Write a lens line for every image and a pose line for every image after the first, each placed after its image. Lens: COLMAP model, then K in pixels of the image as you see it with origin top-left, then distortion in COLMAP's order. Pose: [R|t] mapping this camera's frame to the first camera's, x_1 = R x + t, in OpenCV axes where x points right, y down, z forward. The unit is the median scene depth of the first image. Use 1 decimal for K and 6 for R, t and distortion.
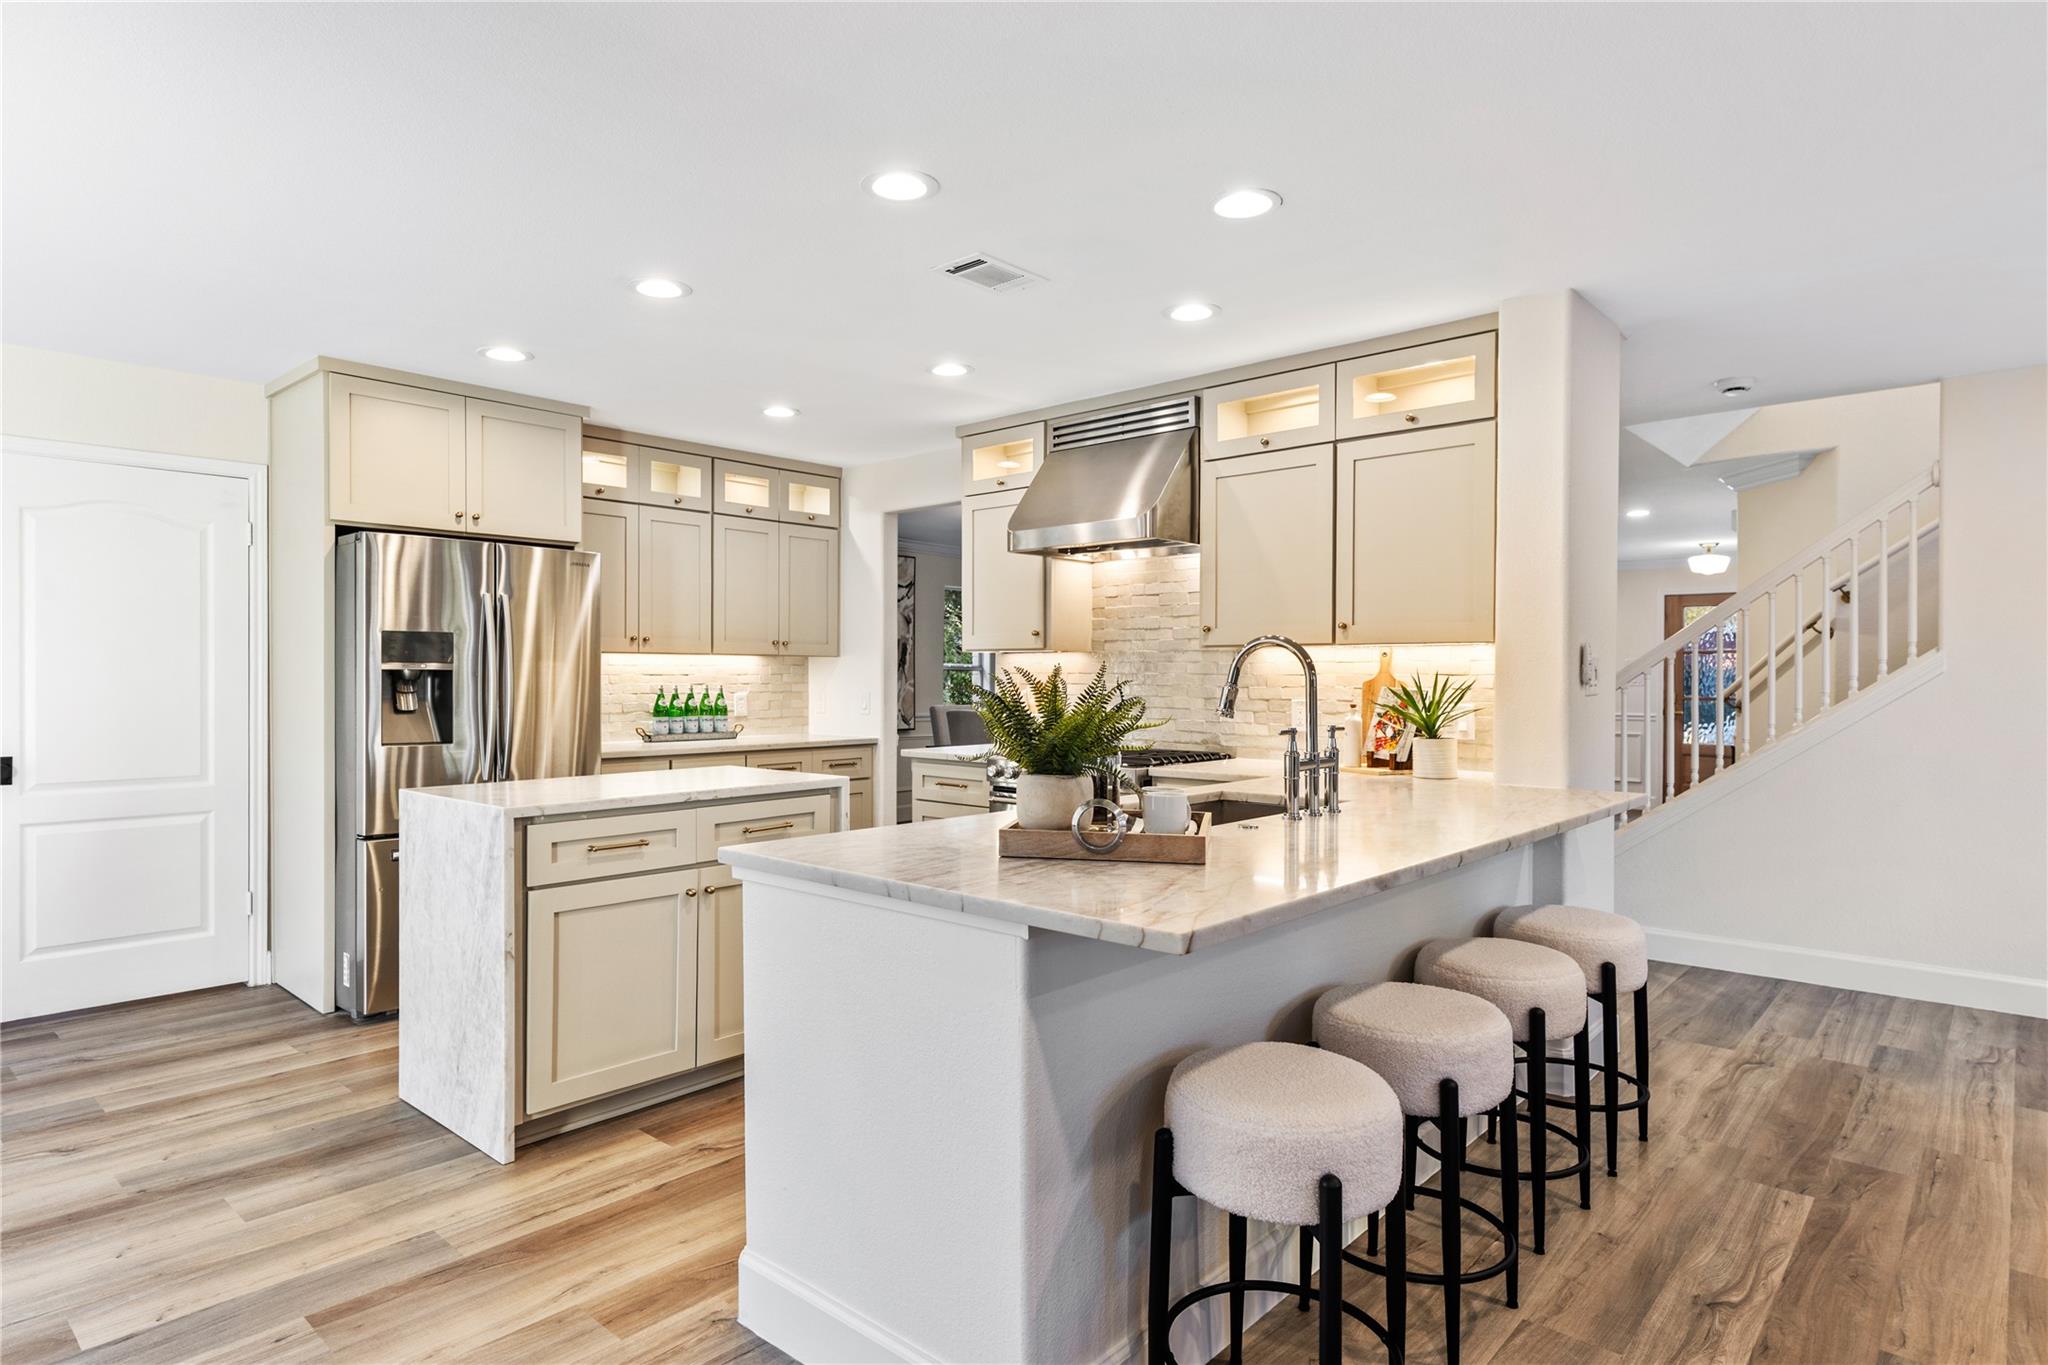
lens RADIAL K [[1125.5, 0, 1006.7], [0, 1125.5, 698.4], [0, 0, 1]] dist [-0.002670, -0.000166]
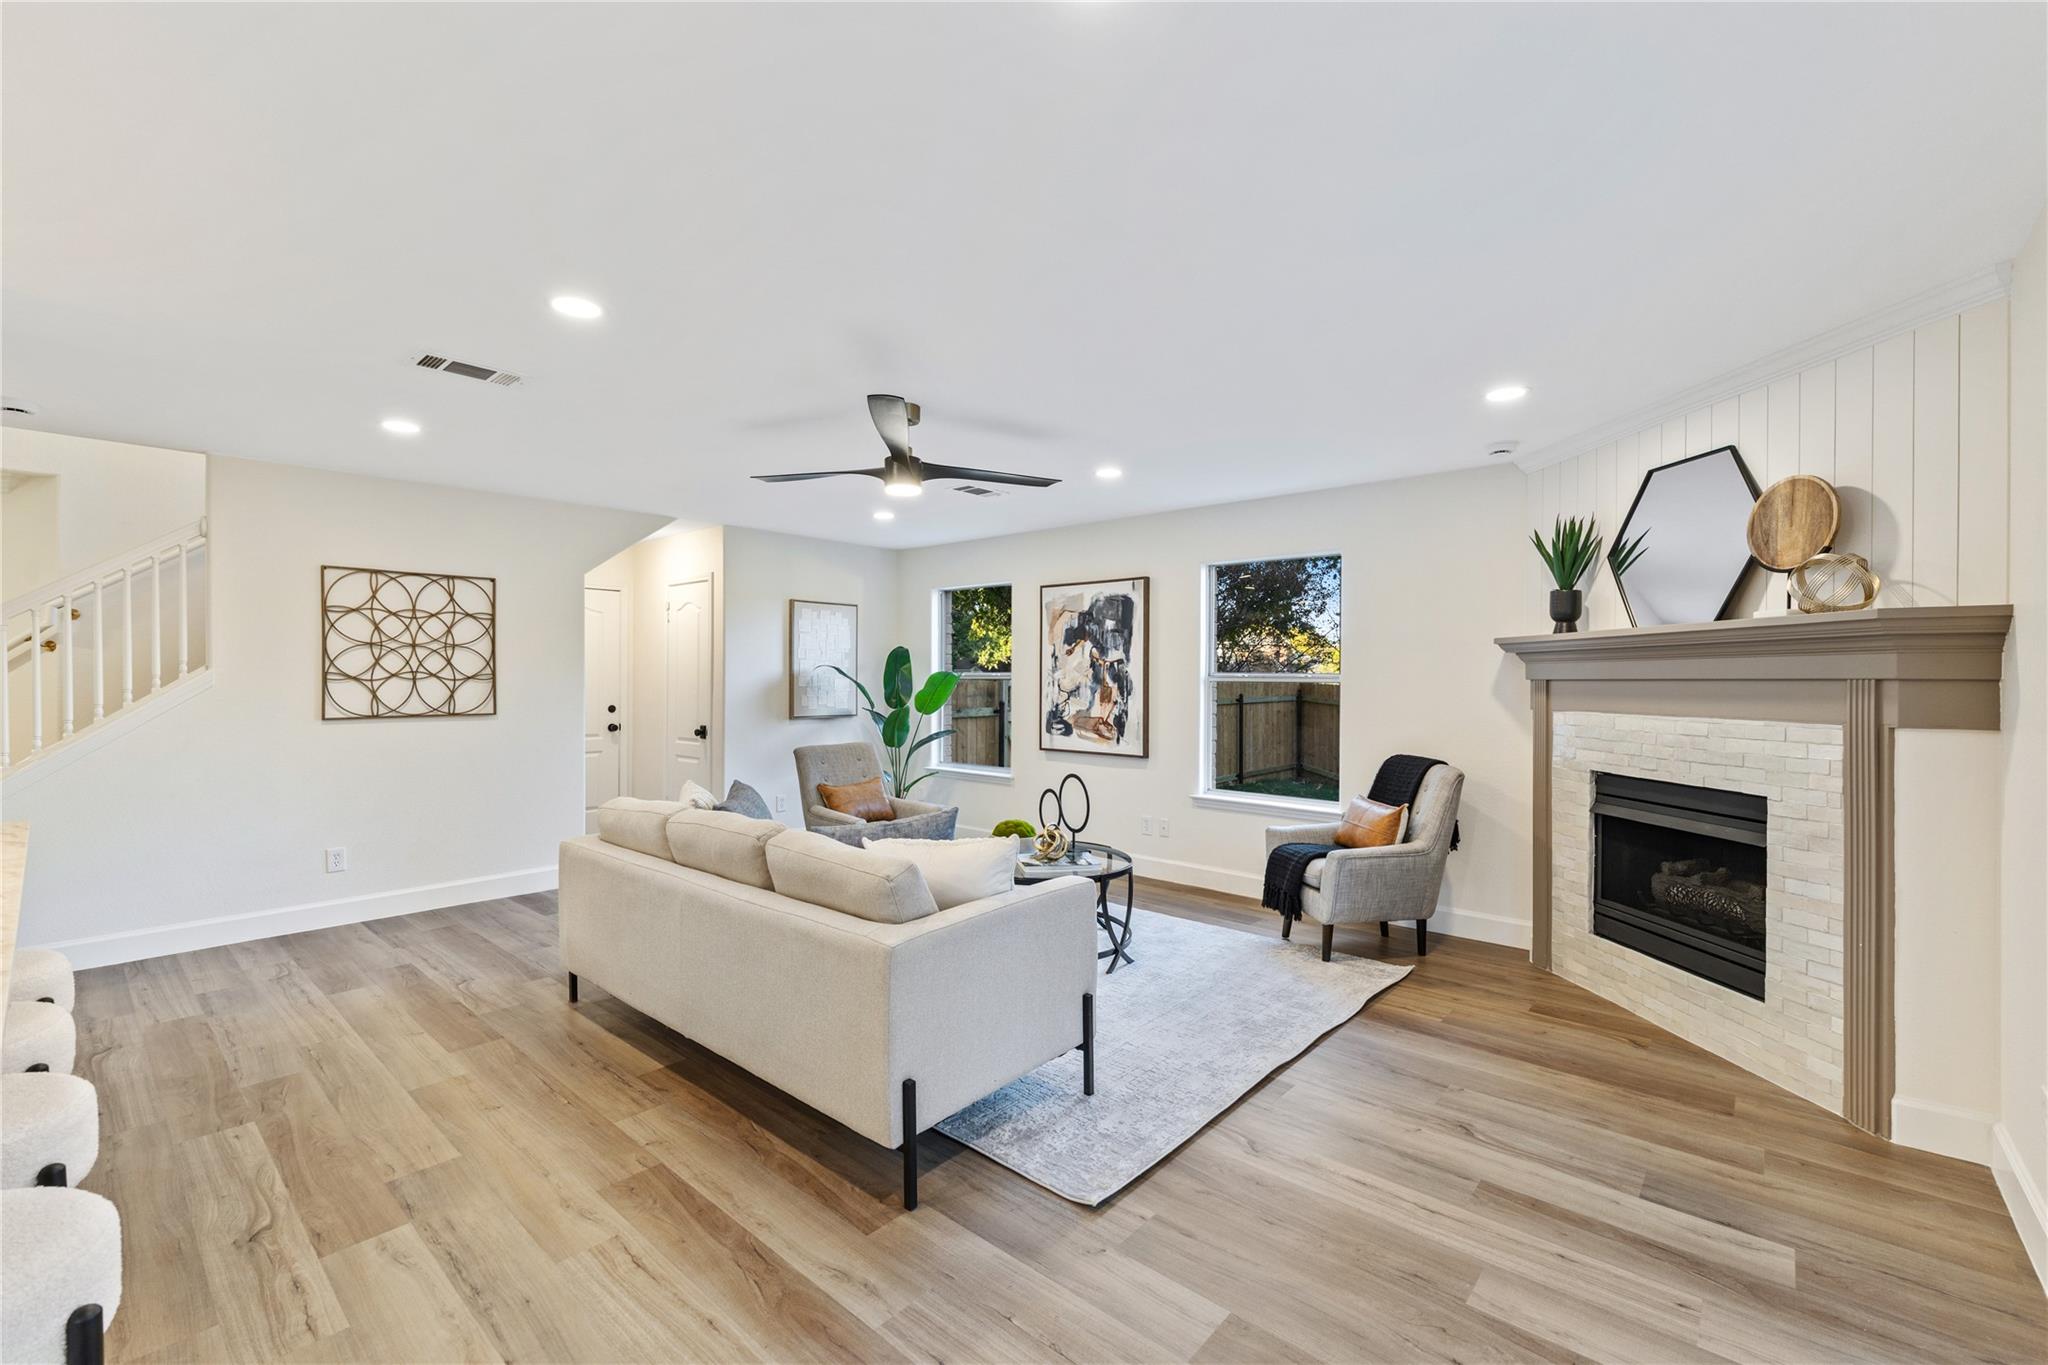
lens RADIAL K [[860.7, 0, 1024.0], [0, 860.7, 682.5], [0, 0, 1]] dist [0.015766, -0.006129]
pose [[-0.014401, -0.011371, 0.999832, -0.230919], [0.015073, 0.999819, 0.011588, -0.035177], [-0.999783, 0.015238, -0.014227, 0.149866]]
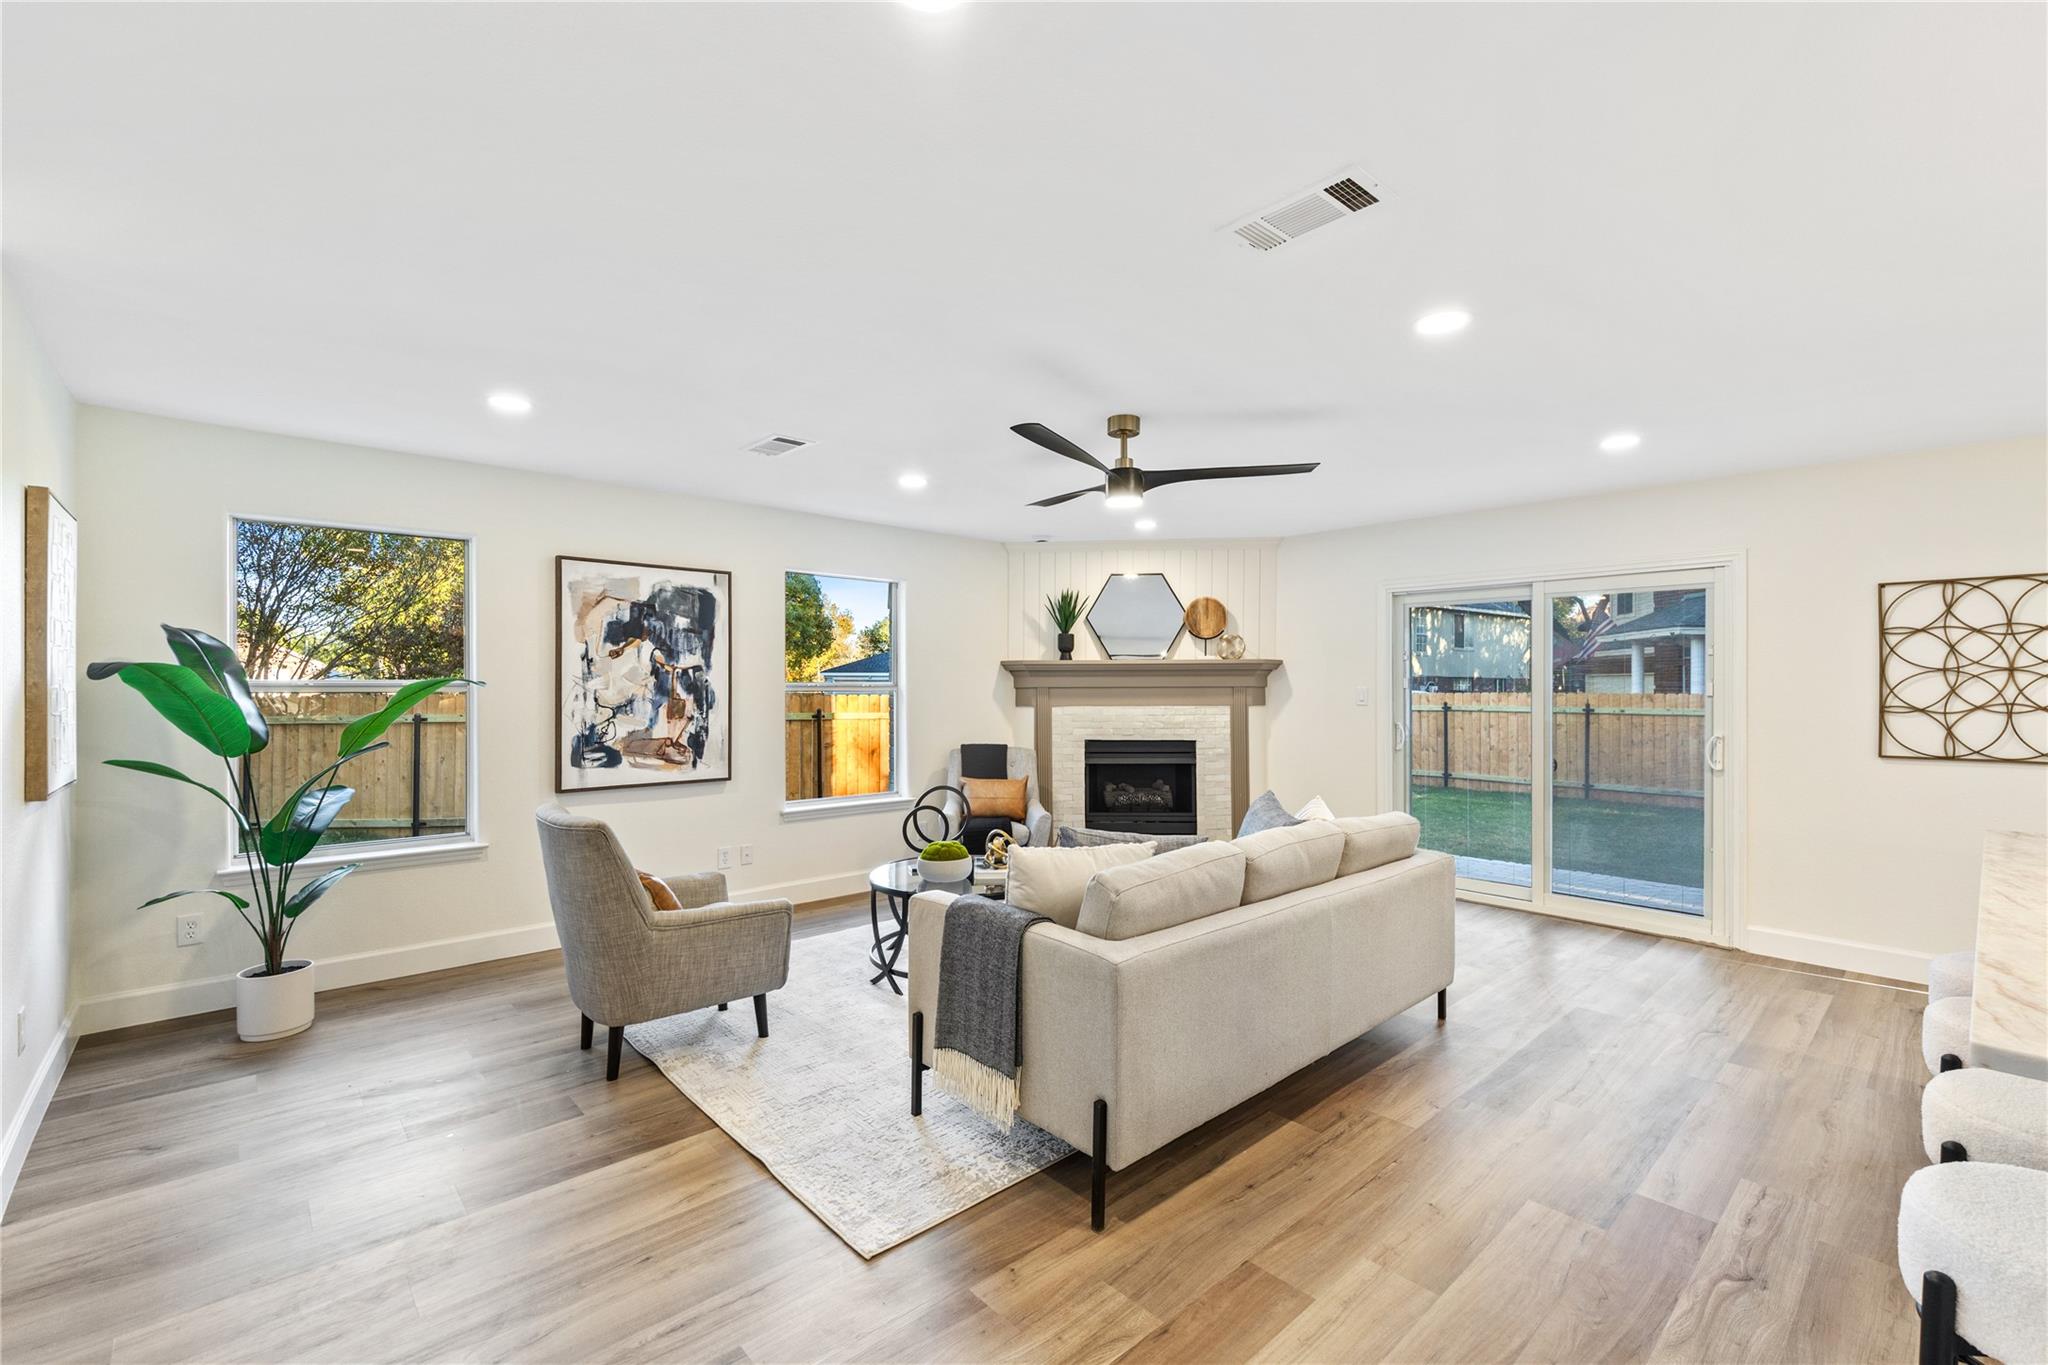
lens RADIAL K [[860.7, 0, 1024.0], [0, 860.7, 682.5], [0, 0, 1]] dist [0.015766, -0.006129]
pose [[-0.995141, -0.004936, 0.098338, 0.999593], [-0.003457, 0.999878, 0.015212, -0.058130], [-0.098401, 0.014798, -0.995037, 1.521719]]
